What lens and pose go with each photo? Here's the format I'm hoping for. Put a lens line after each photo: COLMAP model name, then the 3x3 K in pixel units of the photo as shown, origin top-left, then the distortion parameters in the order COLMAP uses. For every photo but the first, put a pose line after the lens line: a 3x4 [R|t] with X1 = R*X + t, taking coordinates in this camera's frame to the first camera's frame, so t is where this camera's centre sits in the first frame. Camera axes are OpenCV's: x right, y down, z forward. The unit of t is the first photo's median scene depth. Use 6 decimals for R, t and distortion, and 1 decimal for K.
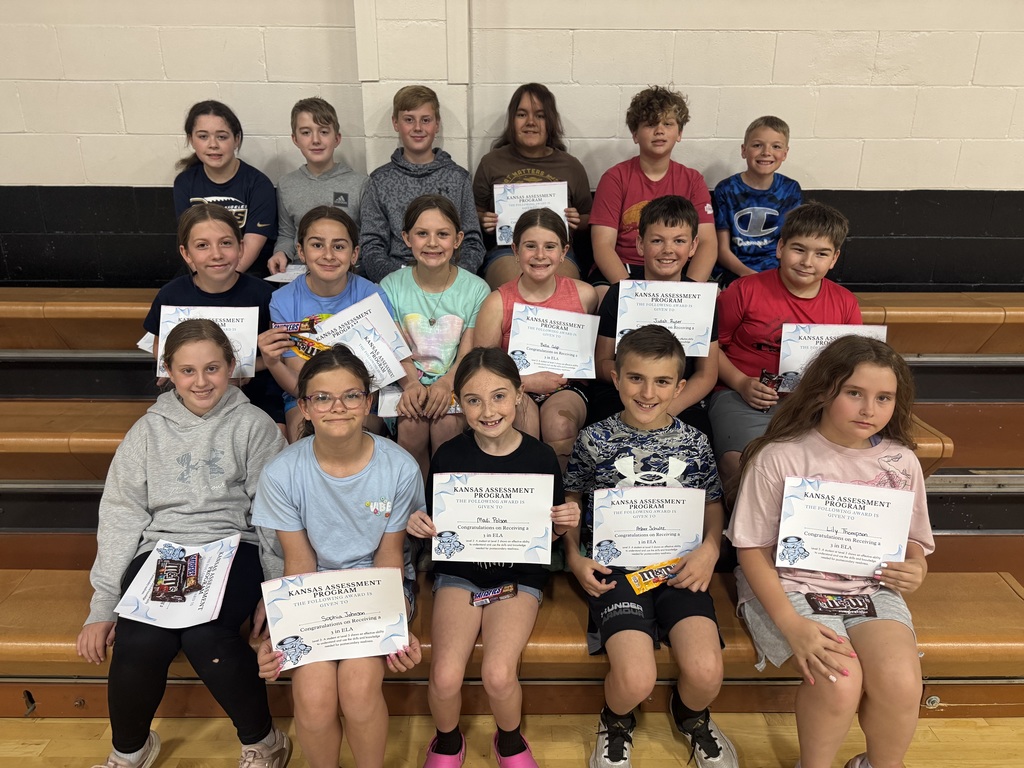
lens RADIAL K [[759.7, 0, 504.2], [0, 759.7, 388.1], [0, 0, 1]] dist [-0.003105, -0.009366]
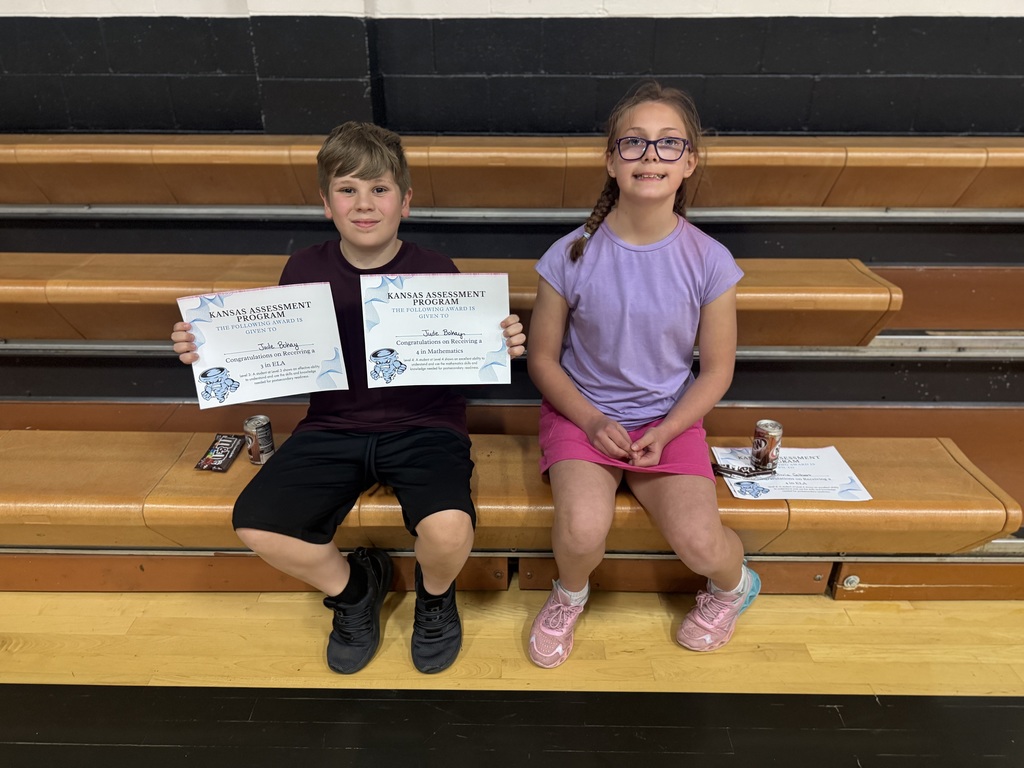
lens RADIAL K [[759.7, 0, 507.7], [0, 759.7, 399.1], [0, 0, 1]] dist [-0.003105, -0.009366]
pose [[0.999834, 0.004305, -0.017714, 0.136681], [-0.002183, 0.992996, 0.118127, 0.075822], [0.018098, -0.118069, 0.992840, 0.109064]]
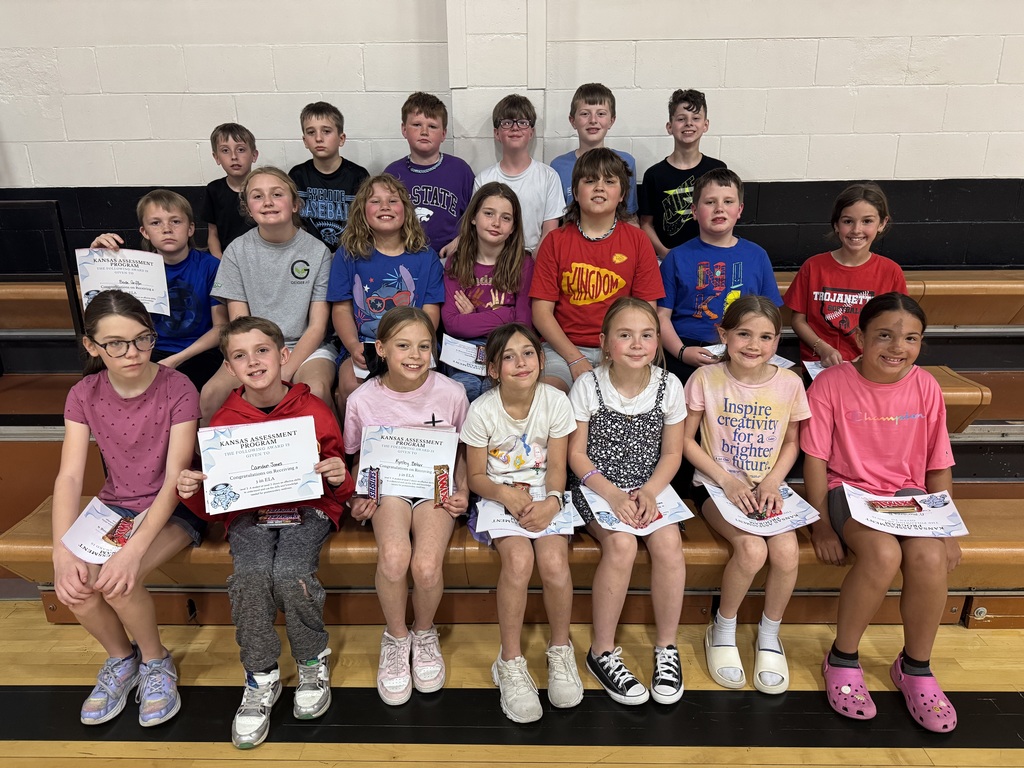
lens RADIAL K [[759.7, 0, 498.4], [0, 759.7, 390.1], [0, 0, 1]] dist [-0.003105, -0.009366]
pose [[0.999464, -0.006524, -0.032089, -0.083905], [0.005414, 0.999387, -0.034586, 0.087958], [0.032295, 0.034394, 0.998886, -0.119358]]
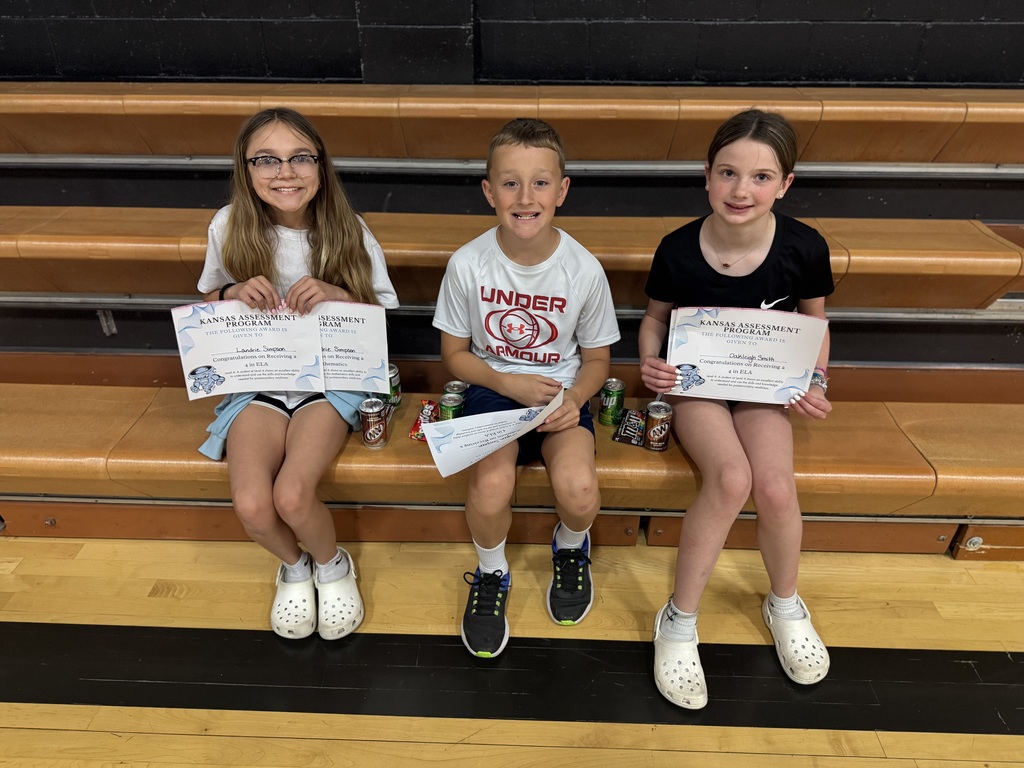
lens RADIAL K [[759.7, 0, 499.5], [0, 759.7, 405.4], [0, 0, 1]] dist [-0.003105, -0.009366]
pose [[0.999171, 0.017389, -0.036804, 0.022349], [-0.009440, 0.978496, 0.206049, 0.053906], [0.039596, -0.205531, 0.977849, 0.093601]]
